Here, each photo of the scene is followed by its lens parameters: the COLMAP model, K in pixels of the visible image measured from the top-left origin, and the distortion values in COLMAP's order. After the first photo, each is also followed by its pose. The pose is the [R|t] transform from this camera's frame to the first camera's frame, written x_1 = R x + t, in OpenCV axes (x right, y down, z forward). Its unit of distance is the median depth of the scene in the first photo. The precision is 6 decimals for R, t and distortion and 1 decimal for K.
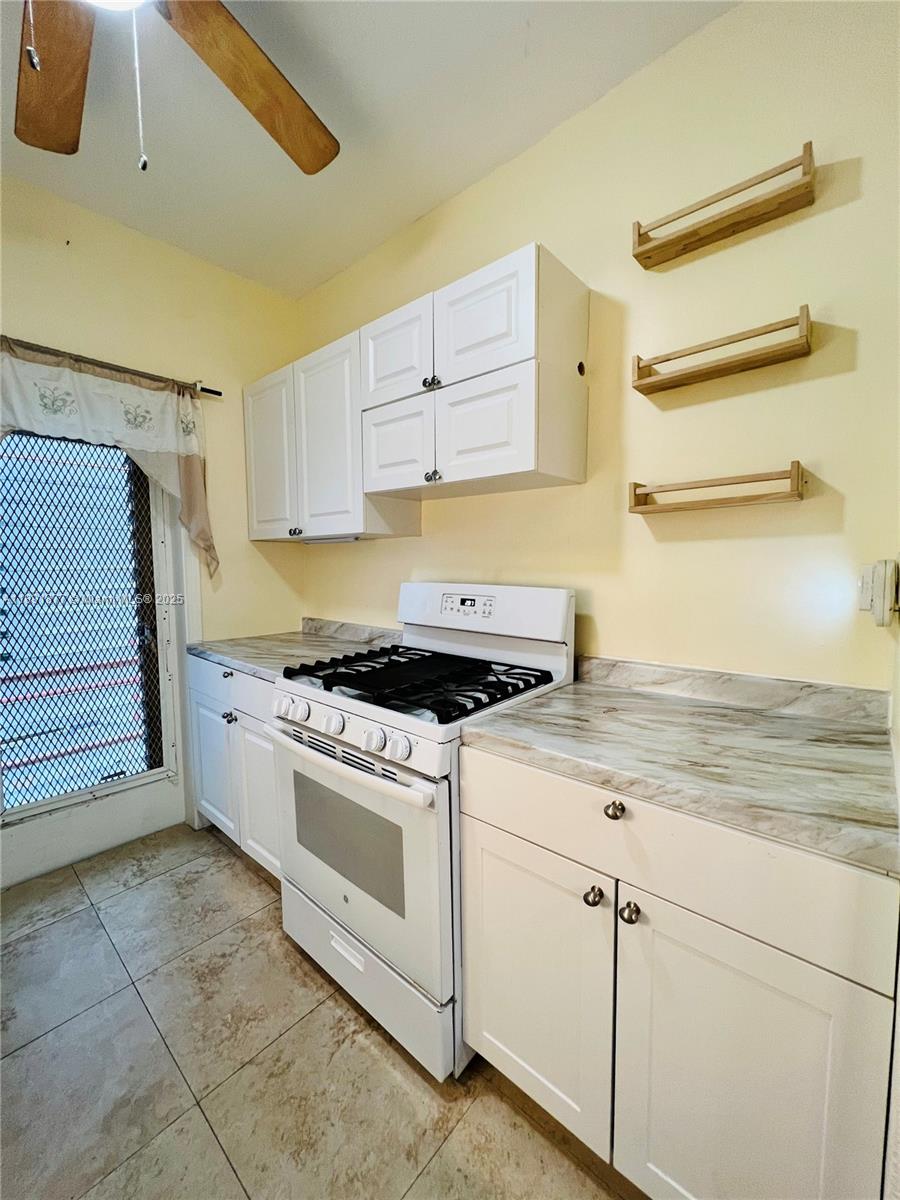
lens RADIAL K [[479.1, 0, 452.5], [0, 479.1, 598.5], [0, 0, 1]] dist [-0.001320, 0.000217]
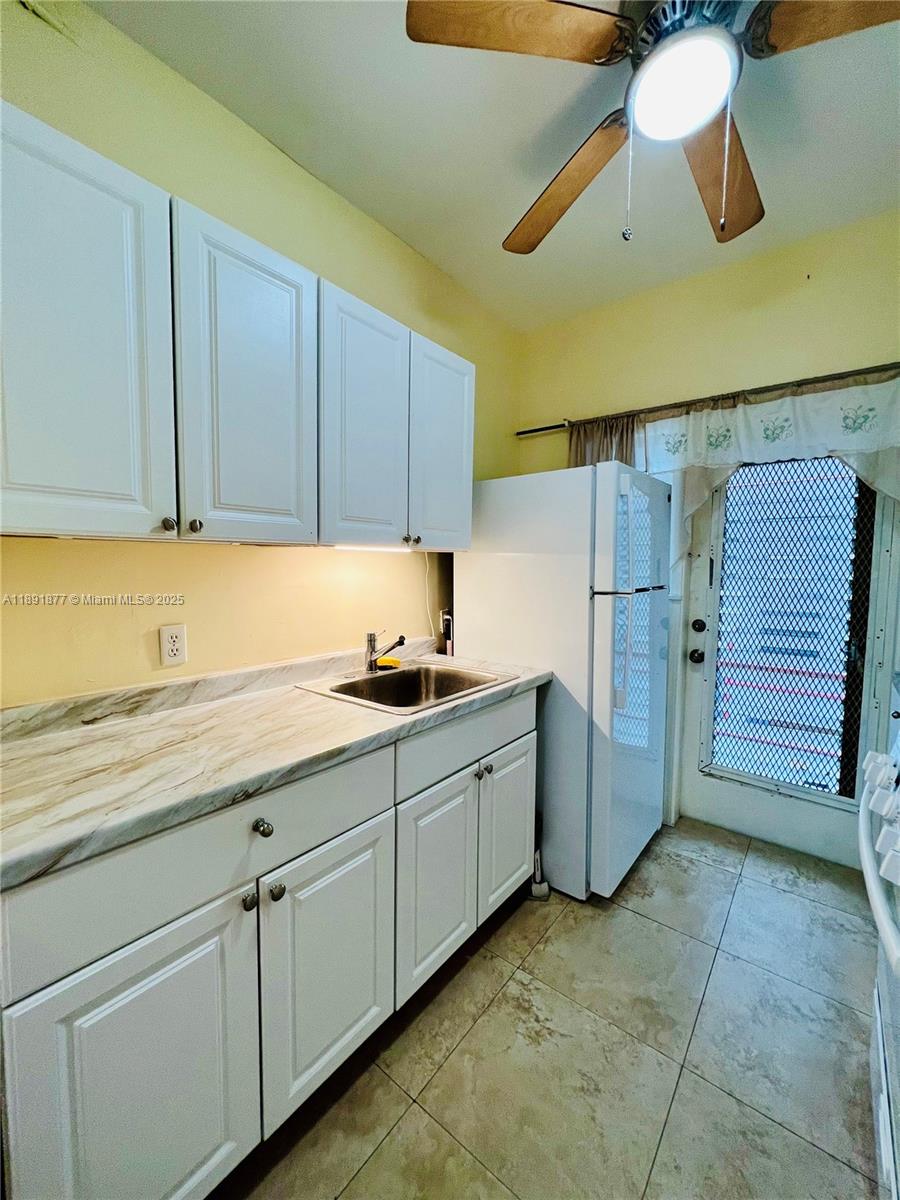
lens RADIAL K [[479.1, 0, 452.5], [0, 479.1, 598.5], [0, 0, 1]] dist [-0.001320, 0.000217]
pose [[0.054455, 0.074998, -0.995696, 0.296250], [-0.090646, 0.993429, 0.069869, -0.025829], [0.994393, 0.086451, 0.060895, 0.208076]]
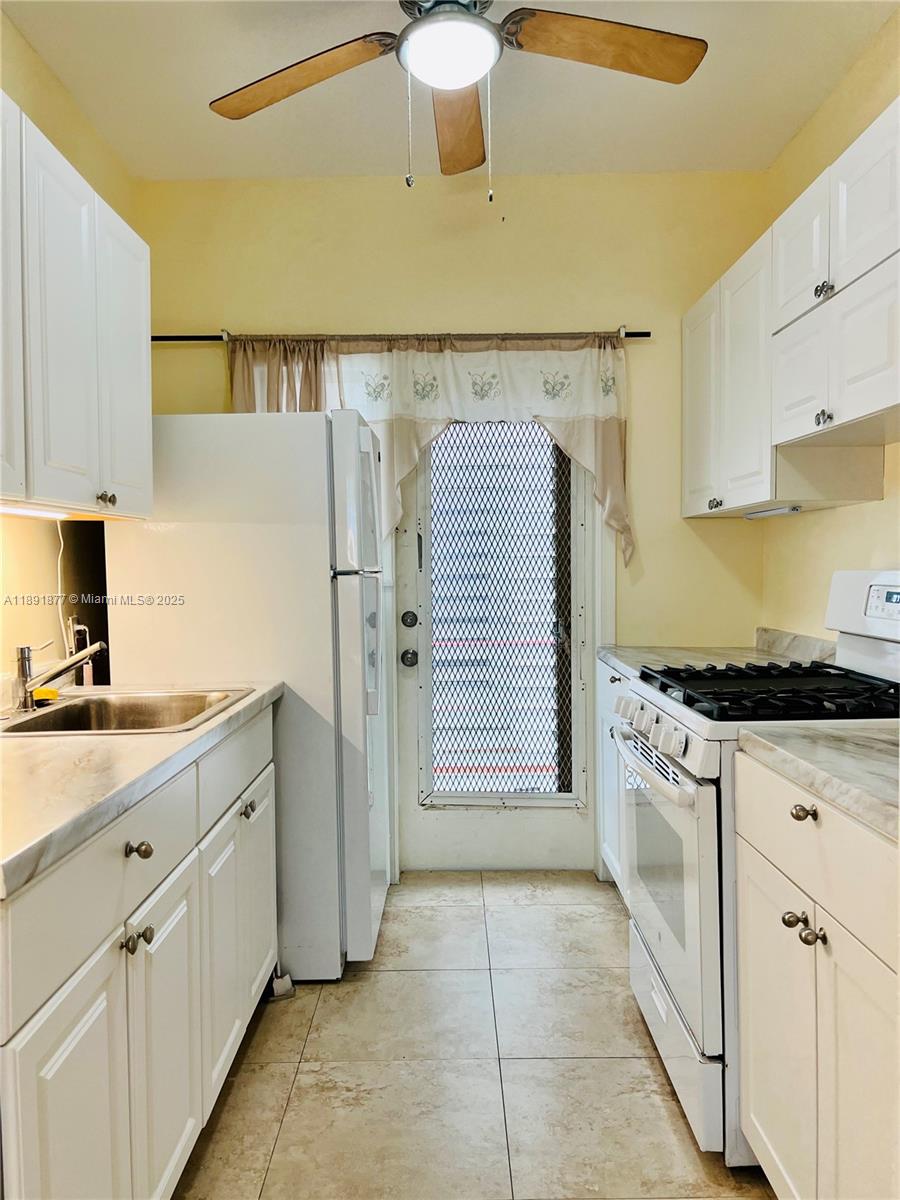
lens RADIAL K [[898.1, 0, 446.6], [0, 898.1, 605.4], [0, 0, 1]] dist [0.072152, -0.086273]
pose [[0.658895, 0.032664, -0.751526, 0.555165], [-0.052672, 0.998608, -0.002778, 0.053897], [0.750389, 0.041415, 0.659698, -0.281538]]
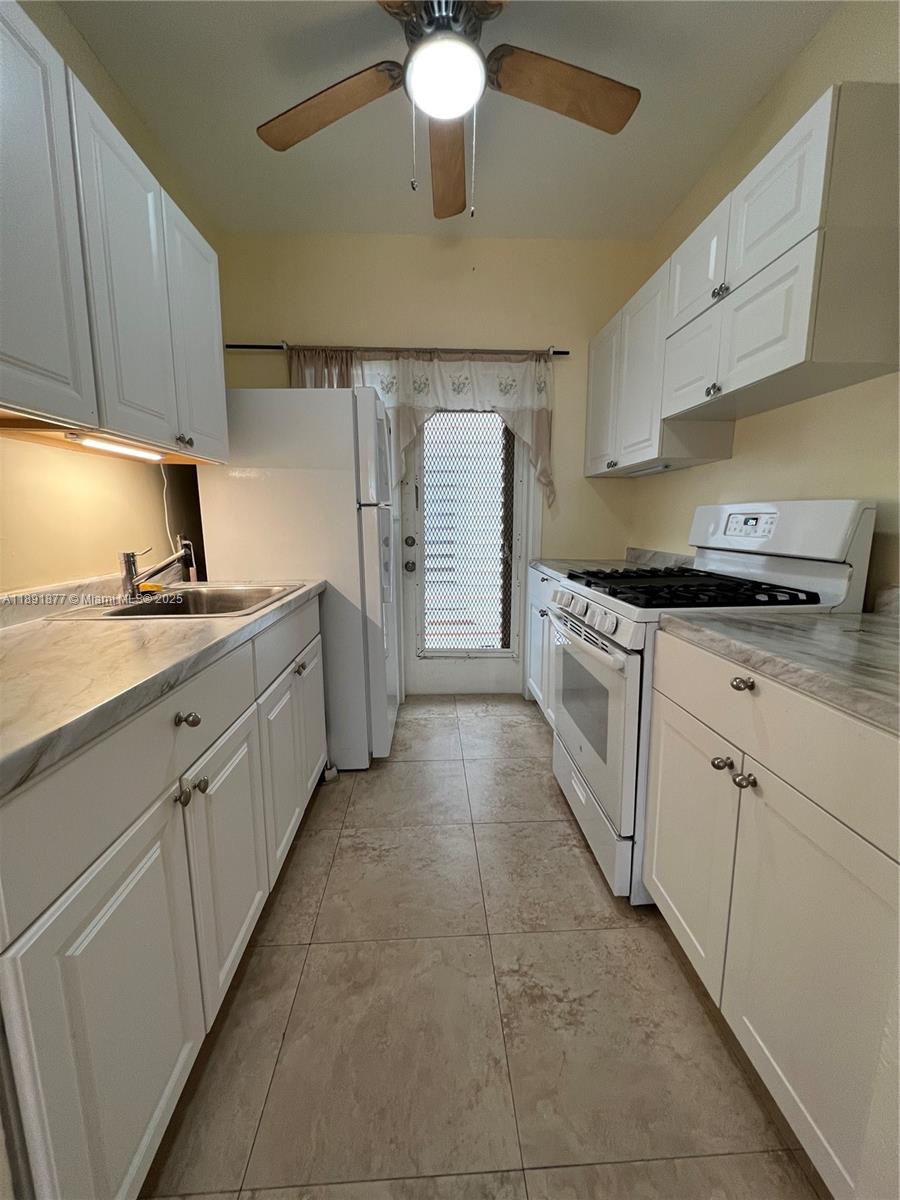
lens RADIAL K [[479.1, 0, 452.5], [0, 479.1, 598.5], [0, 0, 1]] dist [-0.001320, 0.000217]
pose [[0.697925, 0.121690, -0.705756, 0.302043], [-0.059679, 0.991913, 0.112014, 0.086297], [0.713680, -0.036059, 0.699544, -0.092202]]
